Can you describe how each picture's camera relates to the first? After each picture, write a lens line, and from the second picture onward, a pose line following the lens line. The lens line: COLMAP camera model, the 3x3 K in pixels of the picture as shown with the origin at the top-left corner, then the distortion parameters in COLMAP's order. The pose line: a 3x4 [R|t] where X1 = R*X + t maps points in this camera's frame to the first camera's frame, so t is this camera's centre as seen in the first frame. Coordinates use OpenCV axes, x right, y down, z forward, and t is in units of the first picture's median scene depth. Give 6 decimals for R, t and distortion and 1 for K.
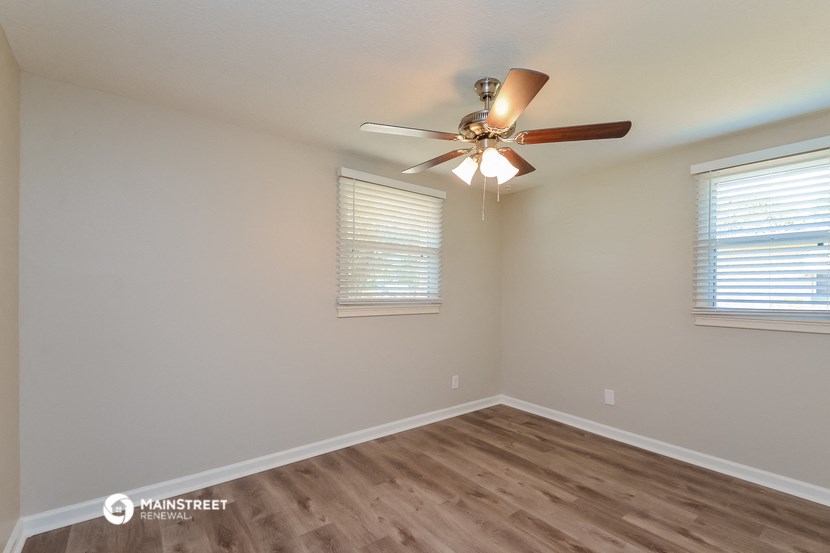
lens RADIAL K [[373.1, 0, 402.6], [0, 373.1, 284.6], [0, 0, 1]] dist [0.026151, -0.000168]
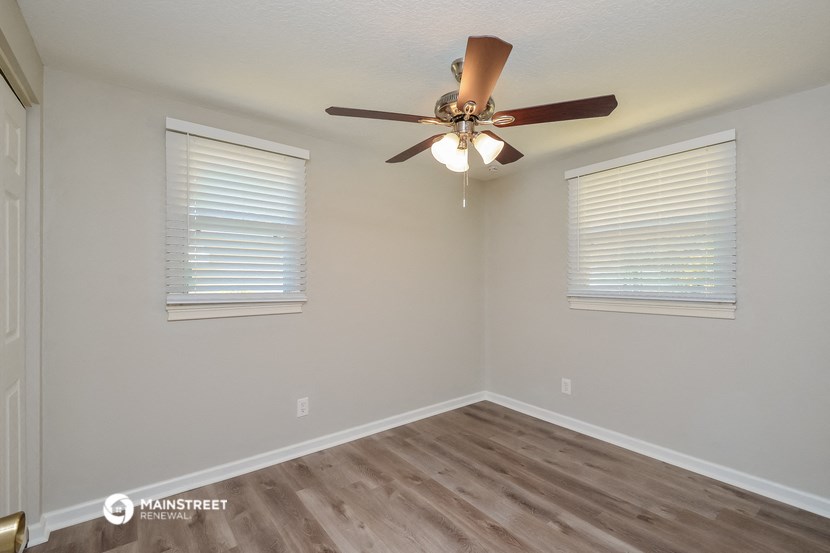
lens RADIAL K [[370.3, 0, 426.9], [0, 370.3, 279.5], [0, 0, 1]] dist [0.001263, -0.000317]
pose [[0.999212, -0.013410, 0.037363, 0.088030], [0.013167, 0.999891, 0.006747, 0.002599], [-0.037450, -0.006249, 0.999279, 0.067080]]
